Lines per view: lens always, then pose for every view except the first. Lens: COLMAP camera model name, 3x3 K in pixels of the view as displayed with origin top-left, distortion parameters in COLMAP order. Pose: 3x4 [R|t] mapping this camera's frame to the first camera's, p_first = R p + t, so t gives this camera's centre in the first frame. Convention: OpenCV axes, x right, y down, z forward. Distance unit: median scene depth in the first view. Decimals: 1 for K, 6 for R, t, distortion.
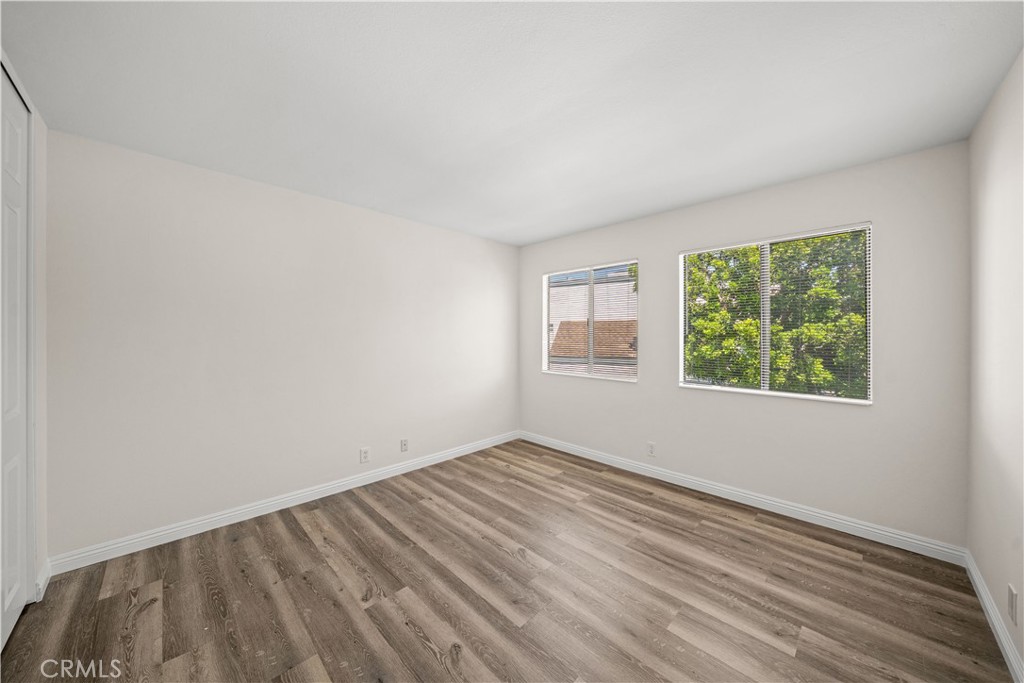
lens RADIAL K [[348.7, 0, 508.0], [0, 348.7, 336.7], [0, 0, 1]] dist [-0.005784, -0.000184]
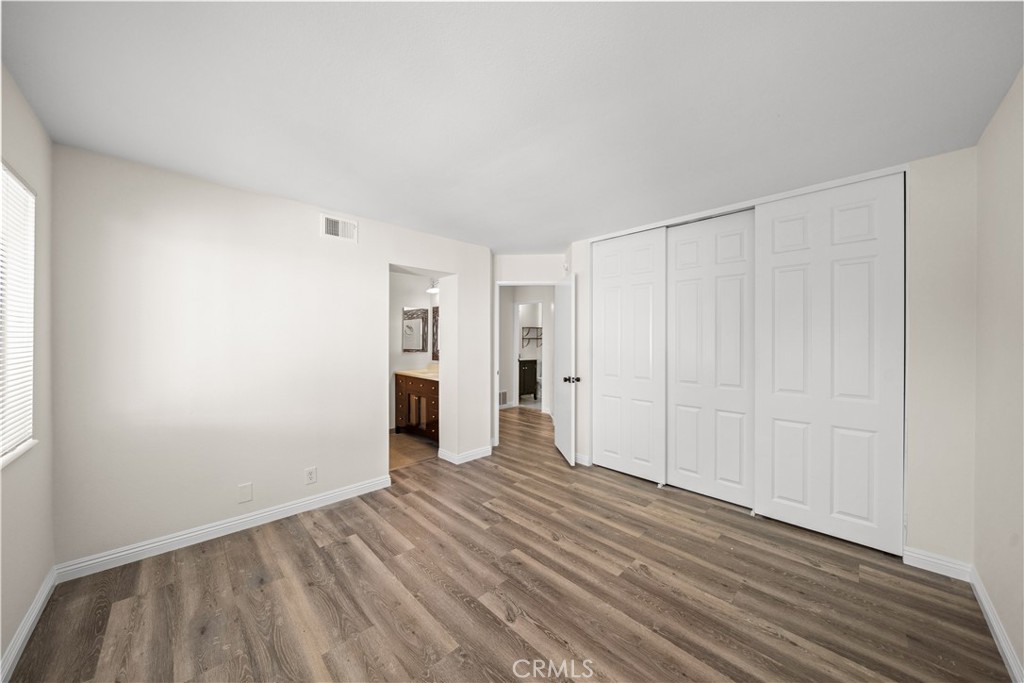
lens RADIAL K [[348.7, 0, 507.0], [0, 348.7, 340.1], [0, 0, 1]] dist [-0.005784, -0.000184]
pose [[-0.999884, -0.002461, 0.015018, 0.036474], [-0.002395, 0.999987, 0.004412, -0.025356], [-0.015029, 0.004375, -0.999877, 1.719084]]
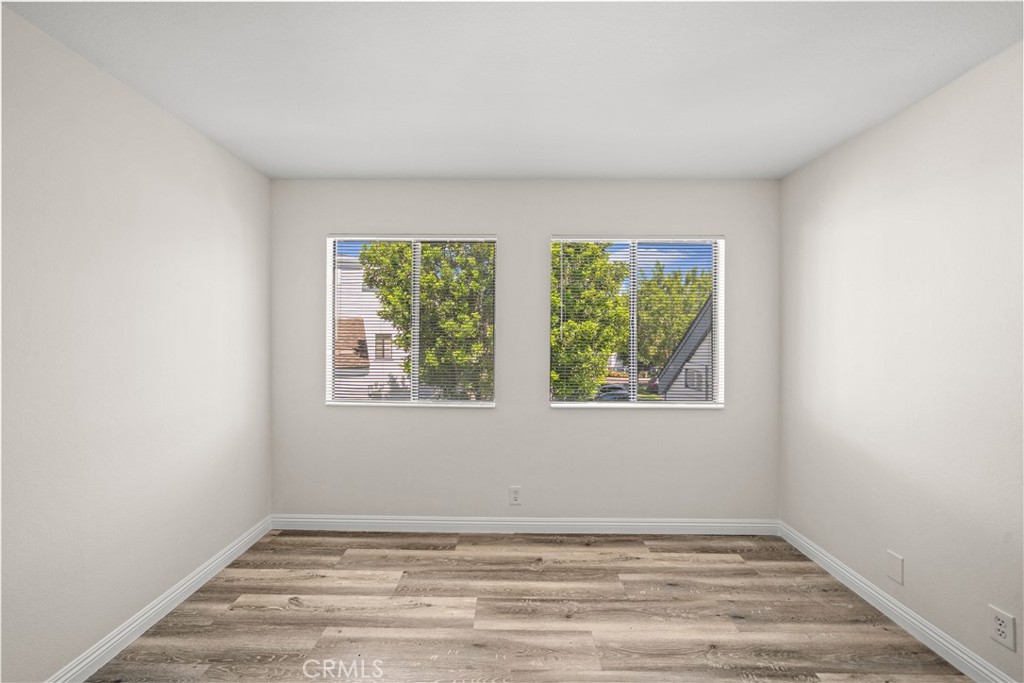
lens RADIAL K [[413.5, 0, 507.4], [0, 413.5, 336.2], [0, 0, 1]] dist [-0.001879, 0.000099]
pose [[0.709824, 0.006585, 0.704348, -0.325824], [-0.002720, 0.999974, -0.006607, -0.014293], [-0.704374, 0.002774, 0.709824, 0.566114]]
